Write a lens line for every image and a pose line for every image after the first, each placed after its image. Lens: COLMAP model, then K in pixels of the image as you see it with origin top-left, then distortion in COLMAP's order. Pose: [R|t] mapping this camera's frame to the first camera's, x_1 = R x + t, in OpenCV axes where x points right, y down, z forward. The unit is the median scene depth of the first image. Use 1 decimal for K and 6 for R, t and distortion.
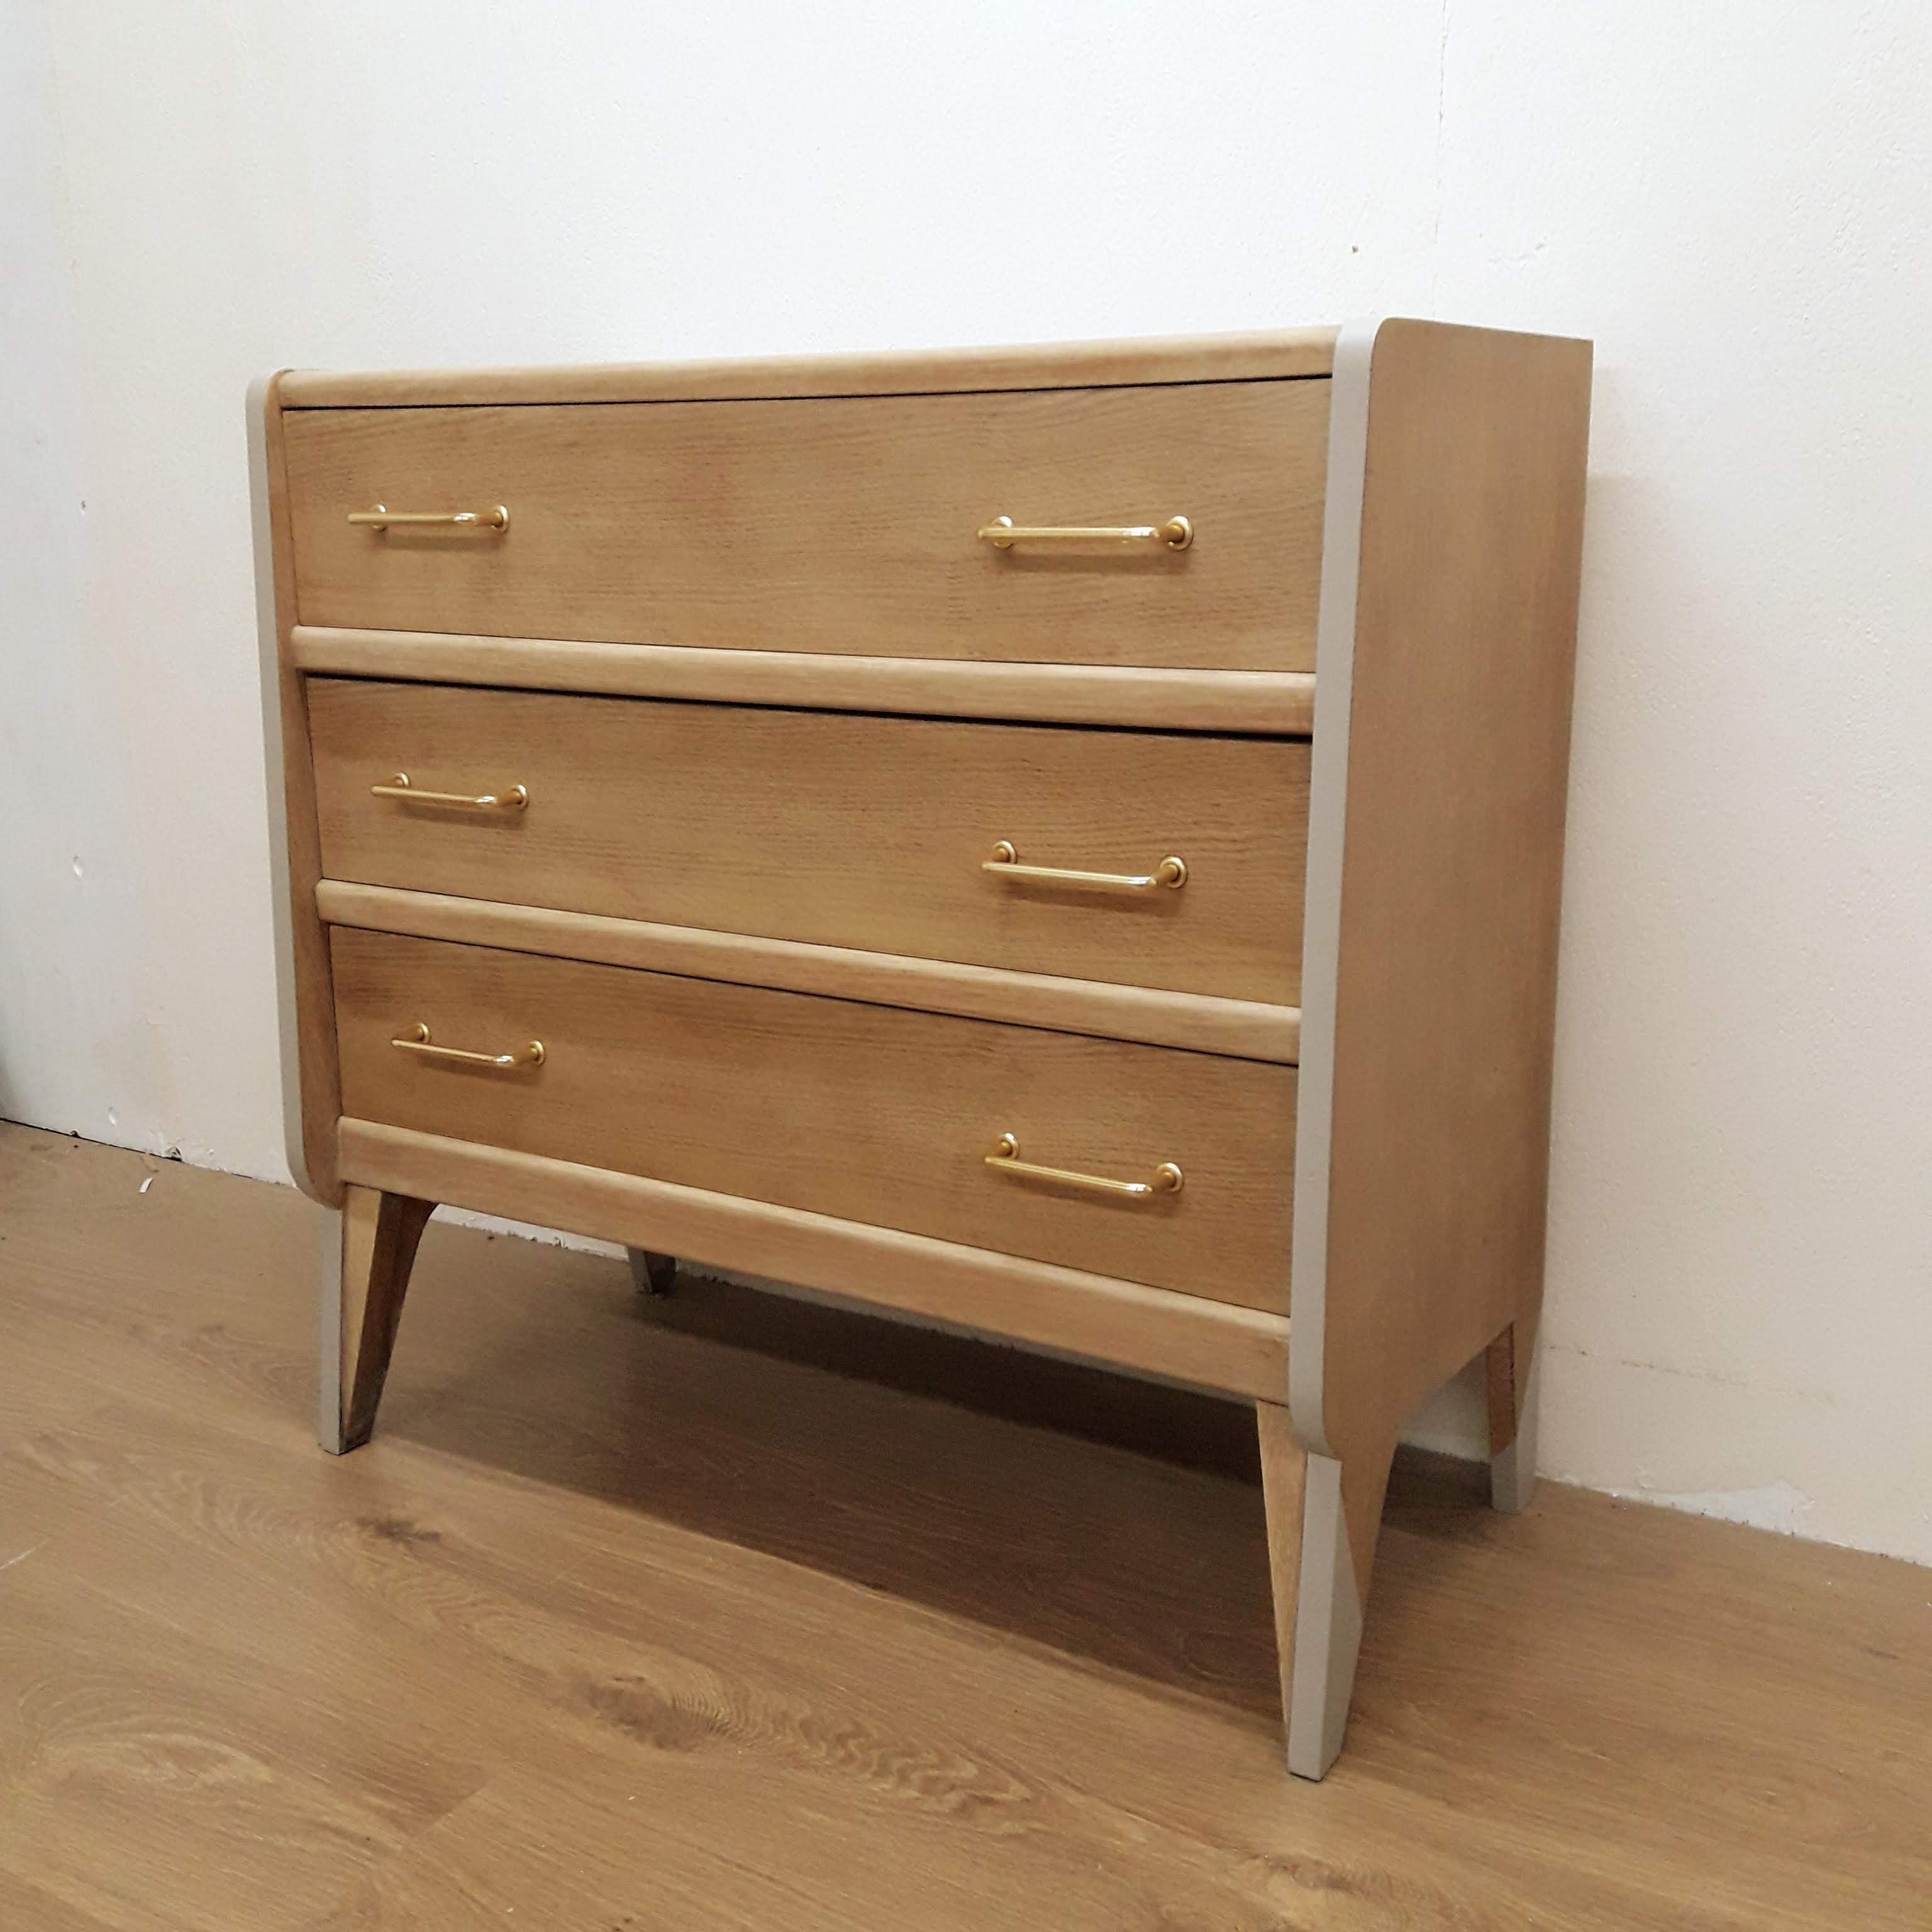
lens RADIAL K [[2134.1, 0, 945.7], [0, 2134.1, 963.0], [0, 0, 1]] dist [0.148588, -0.386878]
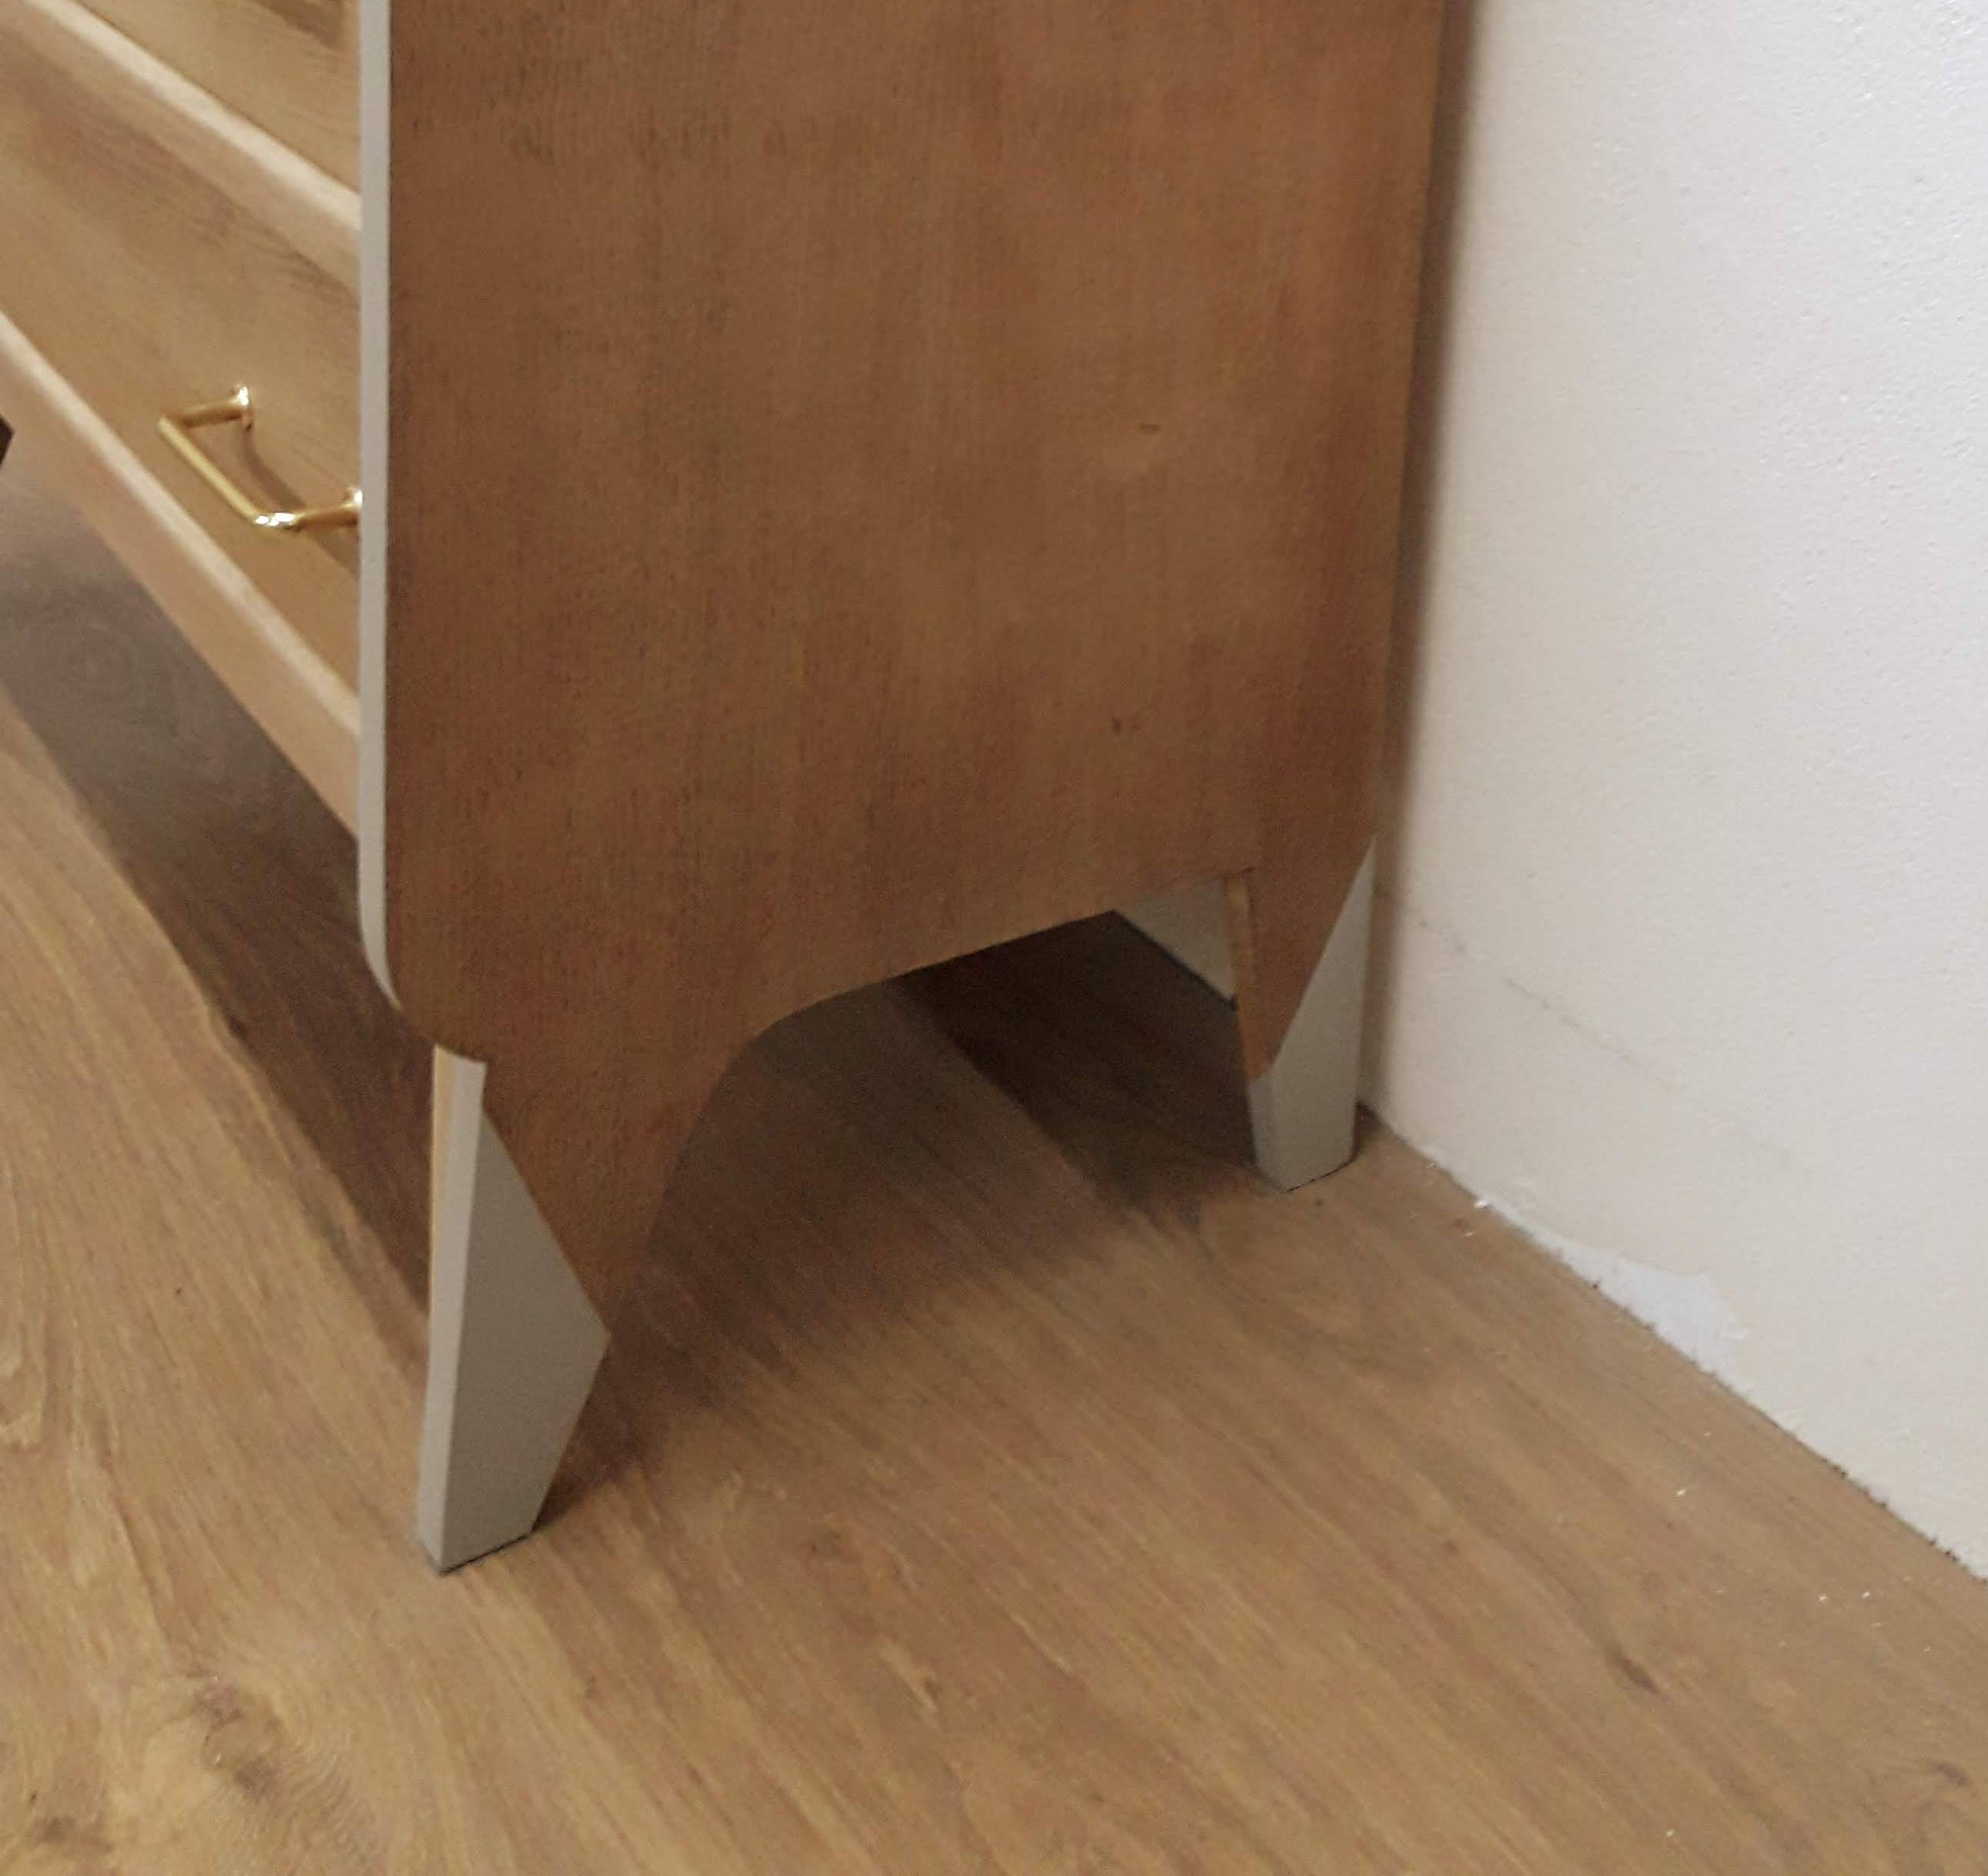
lens RADIAL K [[2368.1, 0, 1100.3], [0, 2368.1, 936.1], [0, 0, 1]] dist [-0.005020, 0.001394]
pose [[0.923397, 0.250259, -0.291047, 0.467171], [-0.140146, 0.925701, 0.351335, -0.025998], [0.357347, -0.283633, 0.889863, 0.536733]]
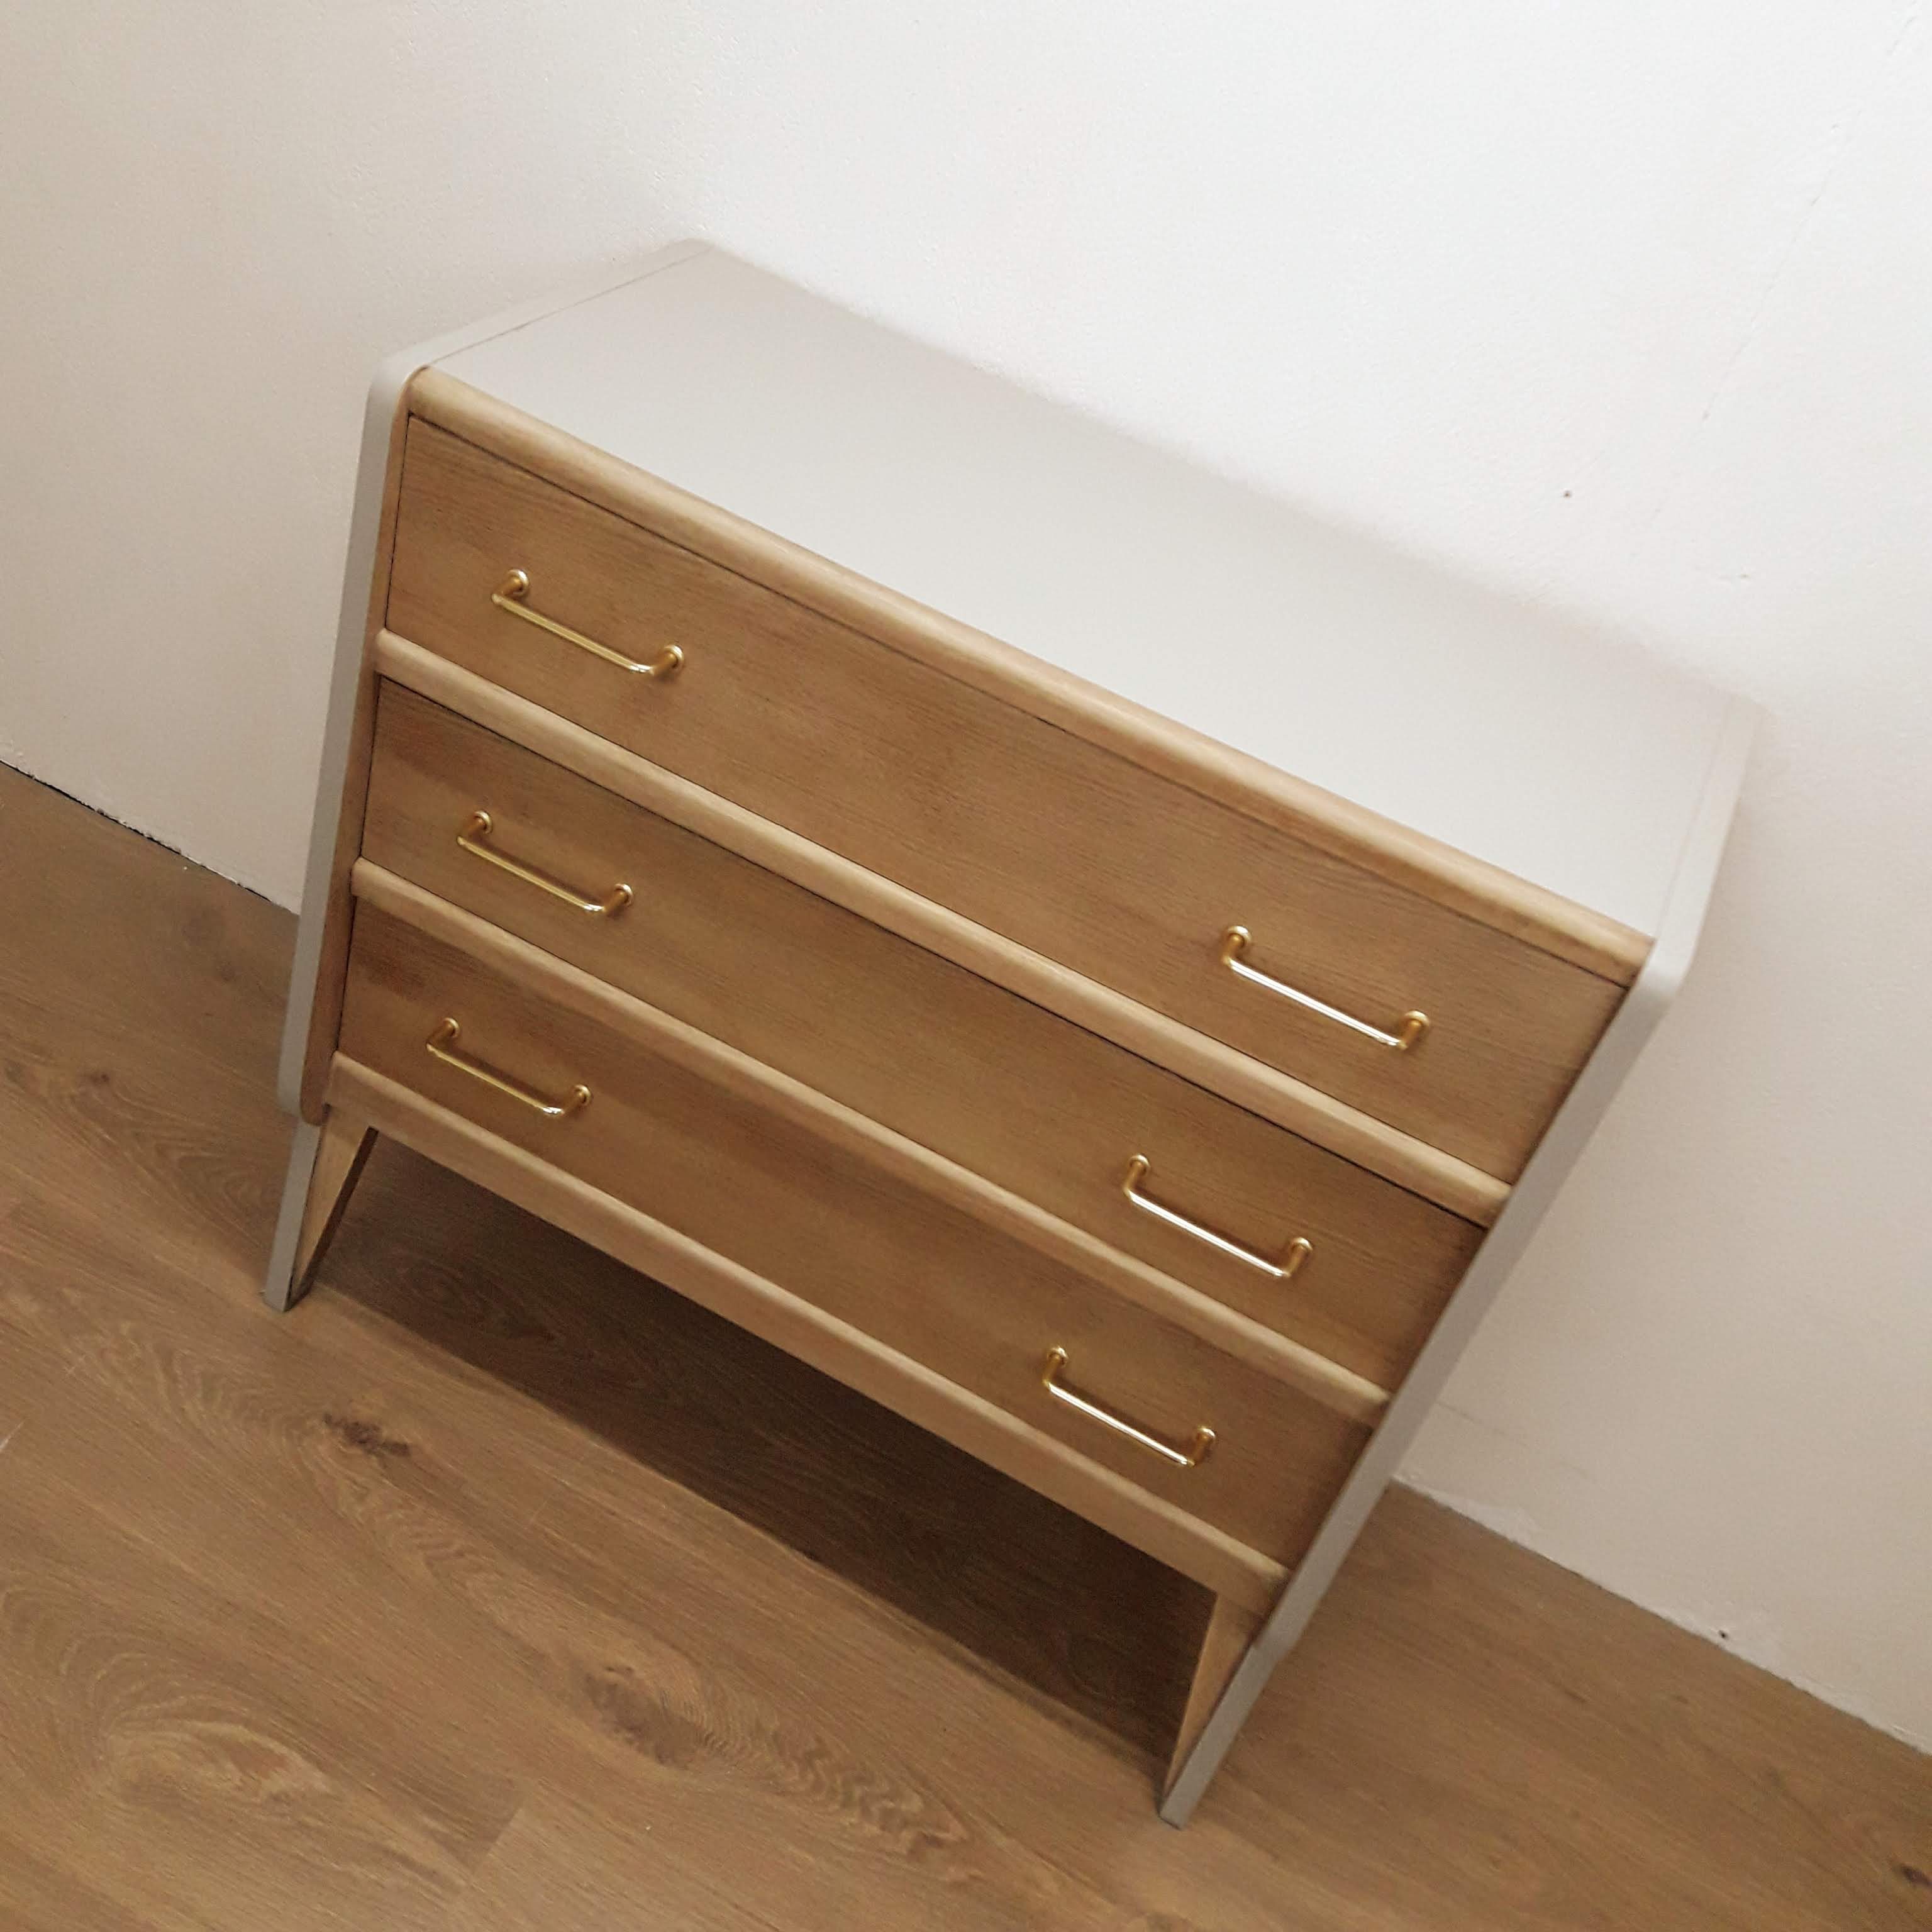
lens RADIAL K [[2134.1, 0, 945.7], [0, 2134.1, 963.0], [0, 0, 1]] dist [0.148588, -0.386878]
pose [[0.954337, 0.131329, 0.268317, -0.363376], [-0.232421, 0.890687, 0.390713, -0.533685], [-0.187675, -0.435234, 0.880539, 0.119129]]
